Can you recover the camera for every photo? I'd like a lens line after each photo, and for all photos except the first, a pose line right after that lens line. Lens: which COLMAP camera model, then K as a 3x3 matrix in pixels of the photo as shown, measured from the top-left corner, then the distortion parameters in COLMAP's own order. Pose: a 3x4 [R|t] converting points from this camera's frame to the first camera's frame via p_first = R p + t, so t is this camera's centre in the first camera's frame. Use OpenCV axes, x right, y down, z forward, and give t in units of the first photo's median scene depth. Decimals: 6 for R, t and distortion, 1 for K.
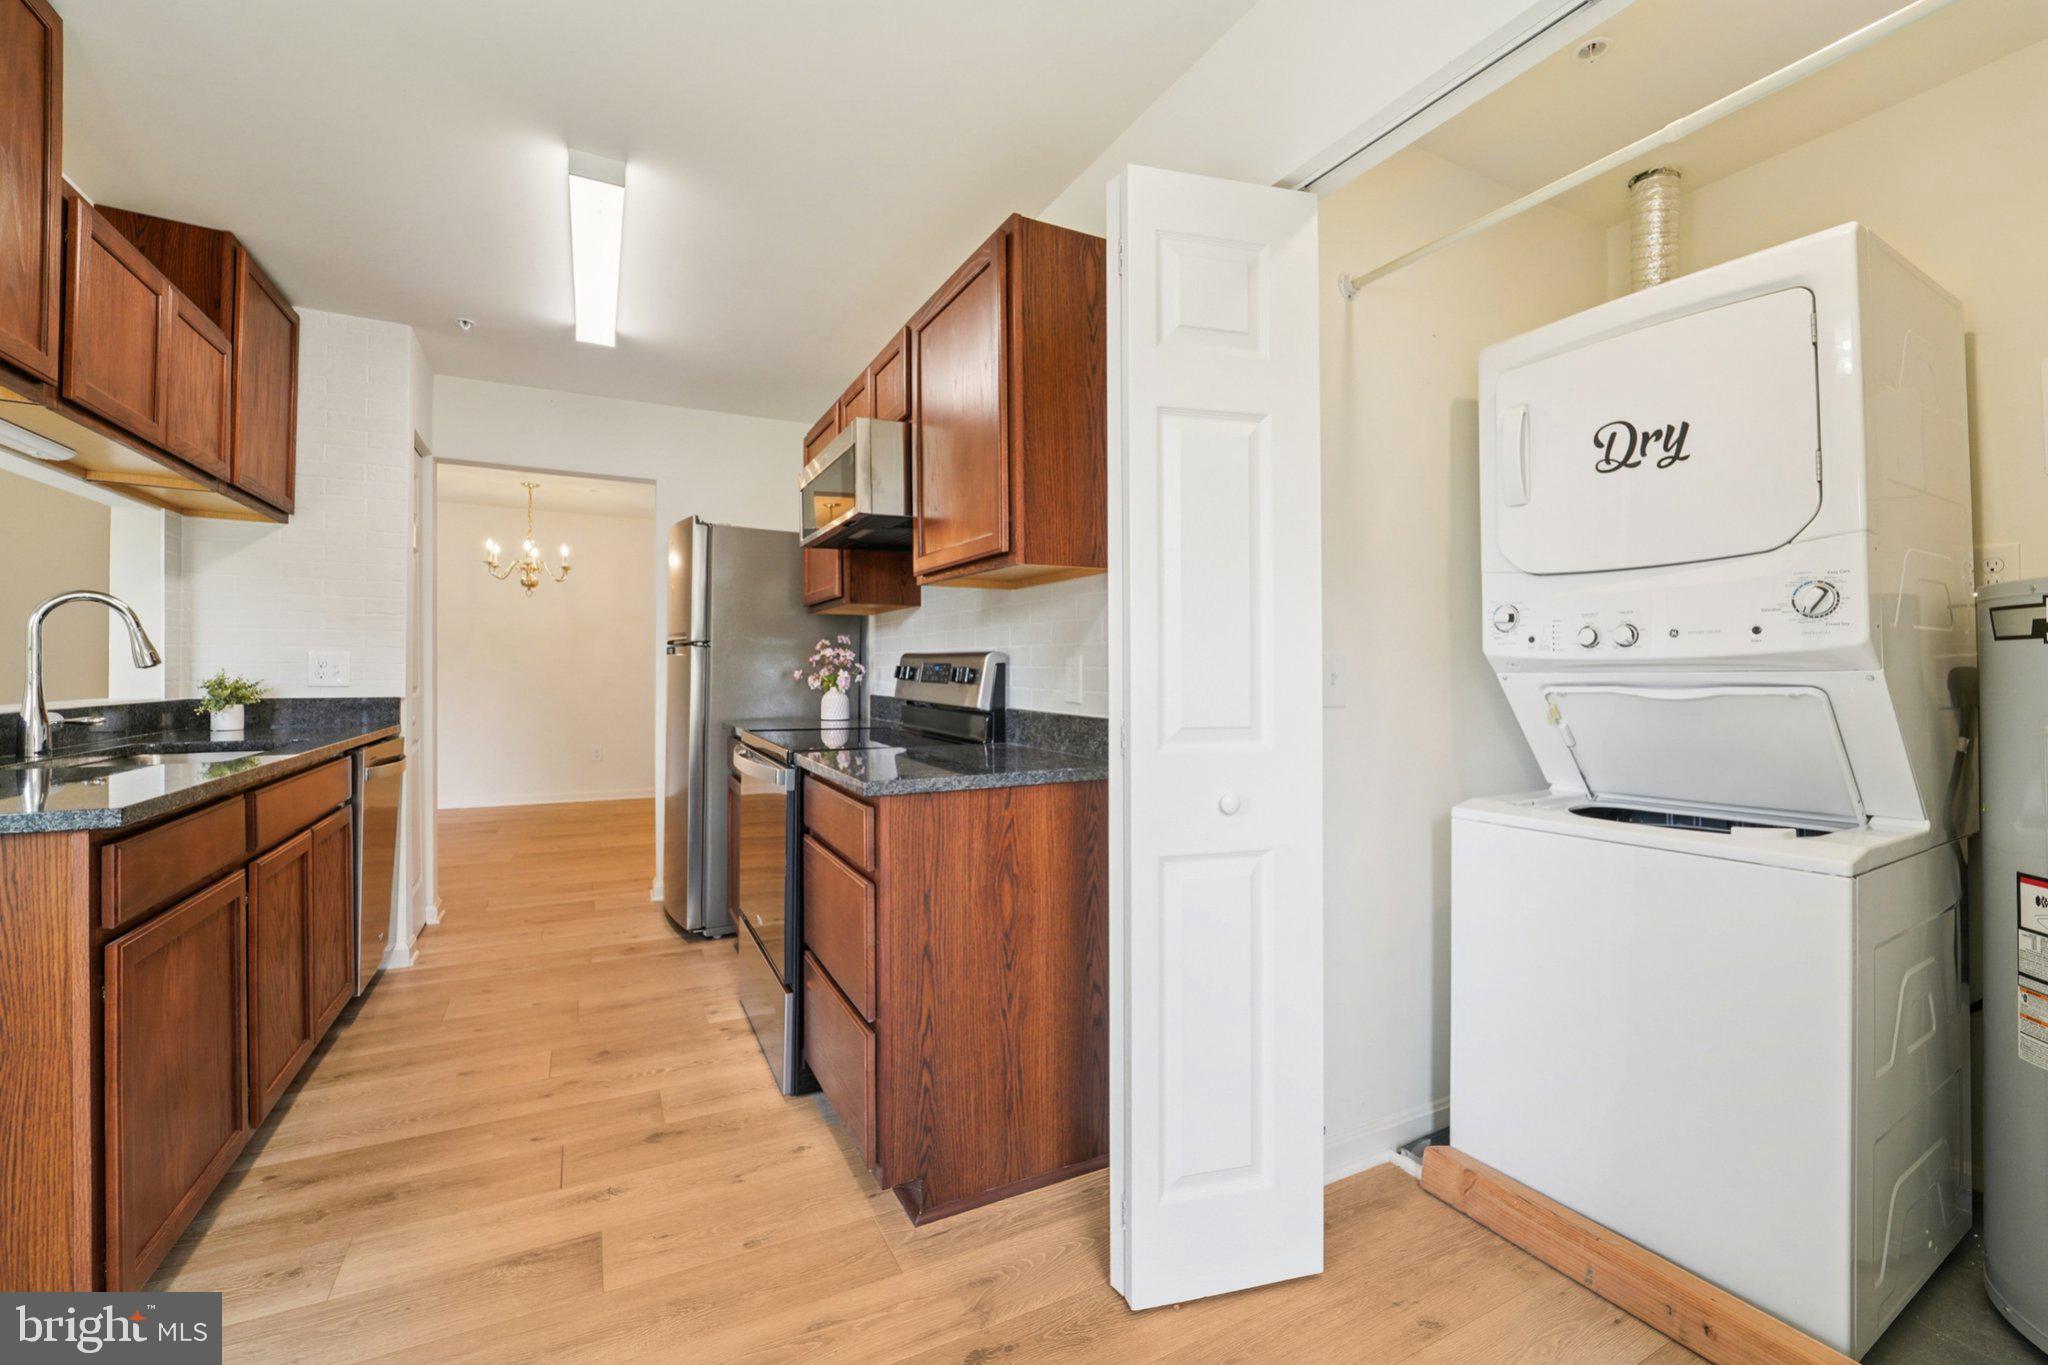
lens RADIAL K [[844.7, 0, 995.5], [0, 844.7, 667.1], [0, 0, 1]] dist [-0.018482, 0.001966]
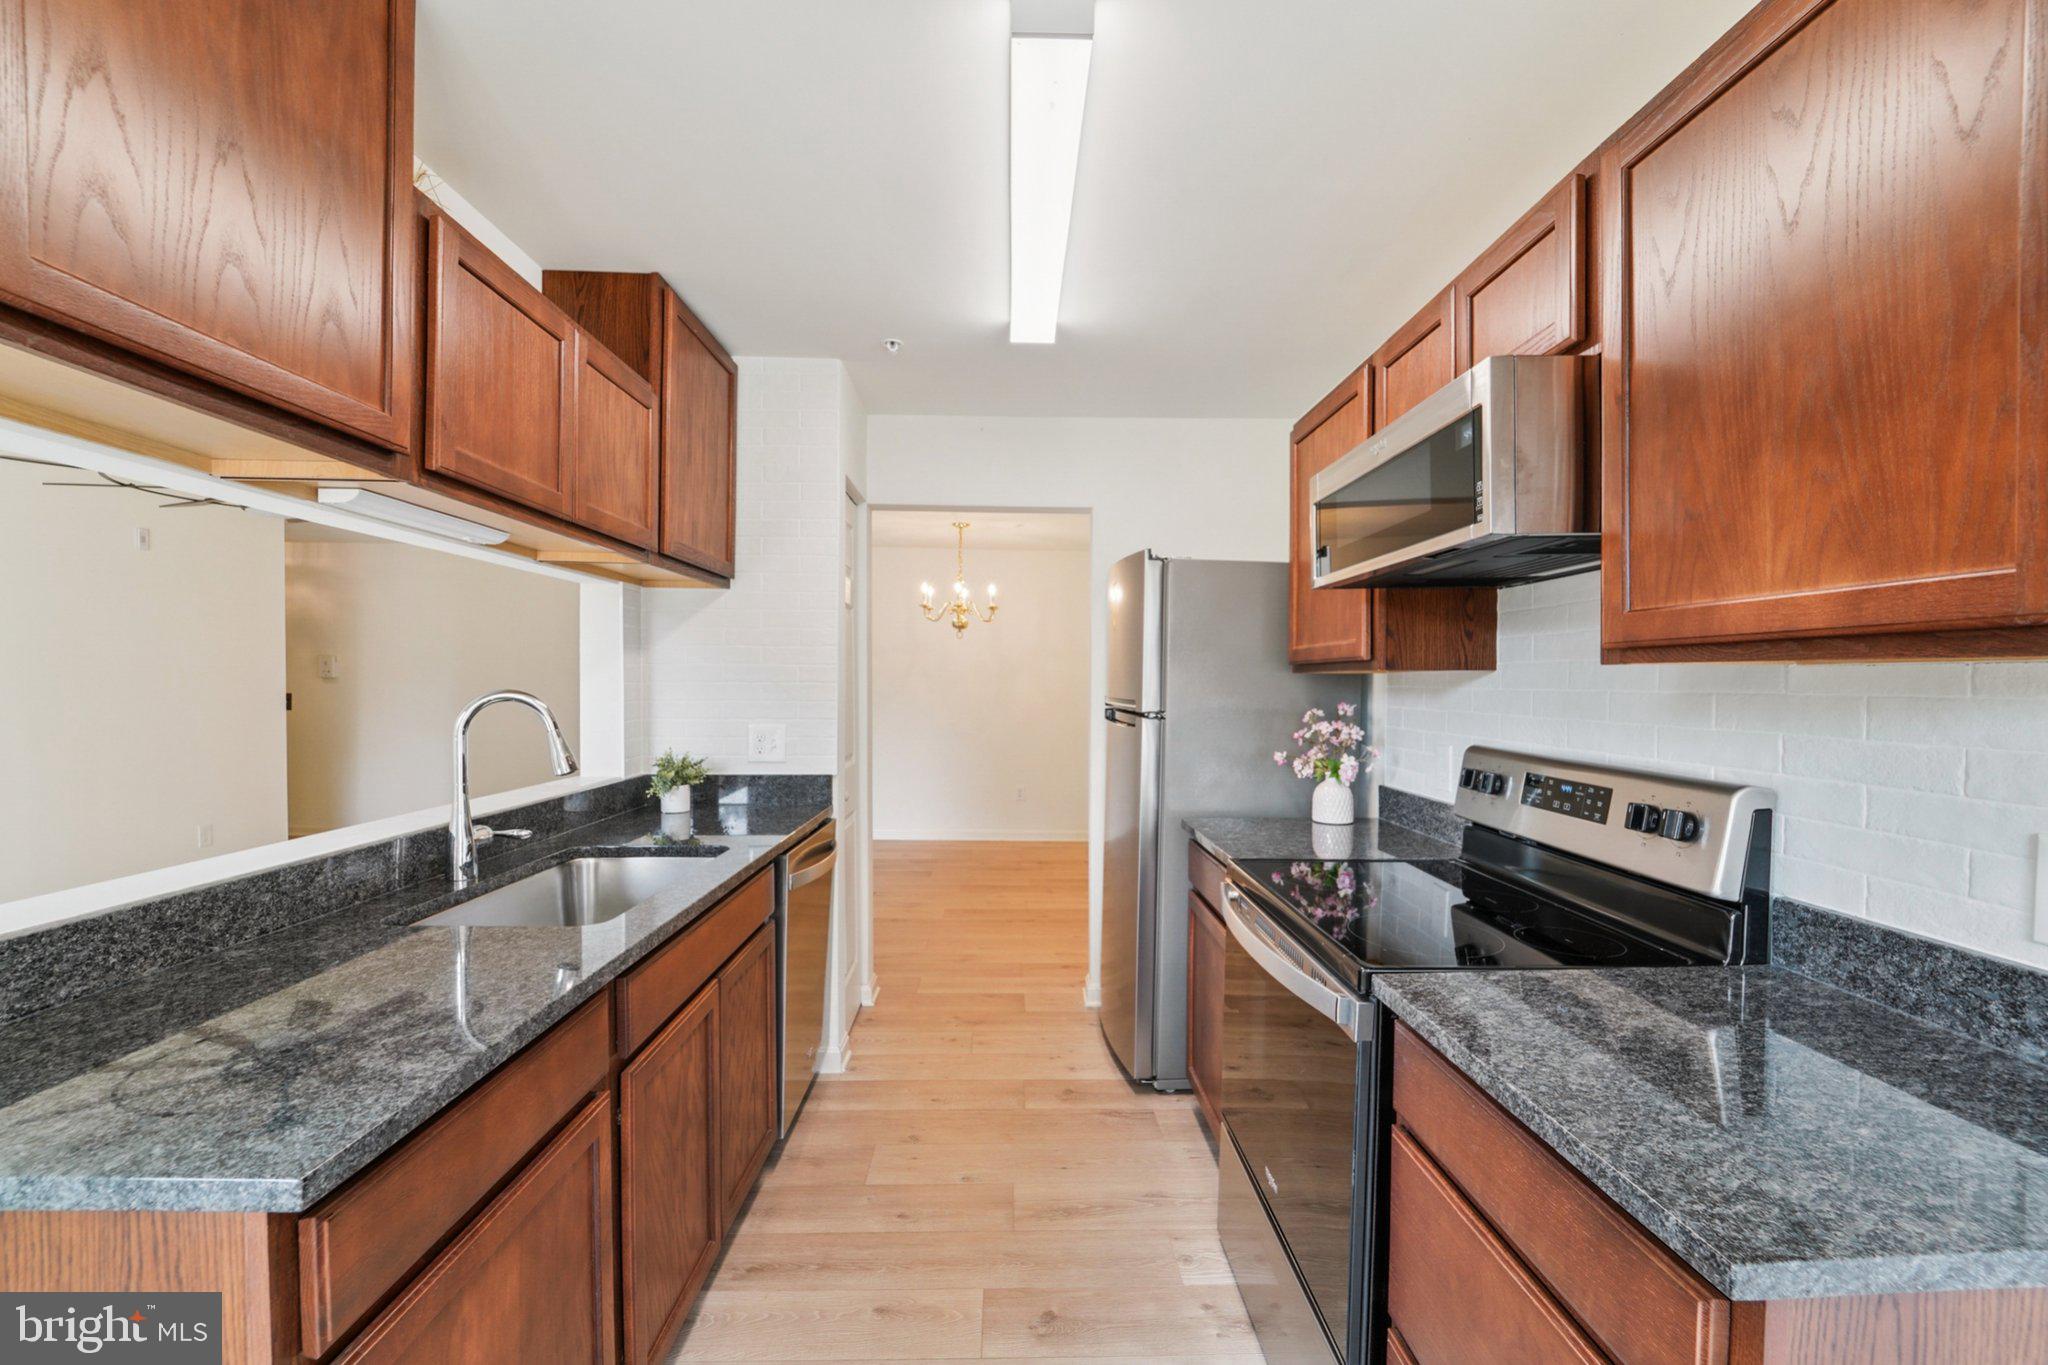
lens RADIAL K [[844.7, 0, 1014.1], [0, 844.7, 688.5], [0, 0, 1]] dist [-0.018482, 0.001966]
pose [[0.903056, 0.002507, -0.429515, -0.152633], [0.000735, 0.999972, 0.007381, -0.067260], [0.429521, -0.006981, 0.903030, 0.280982]]
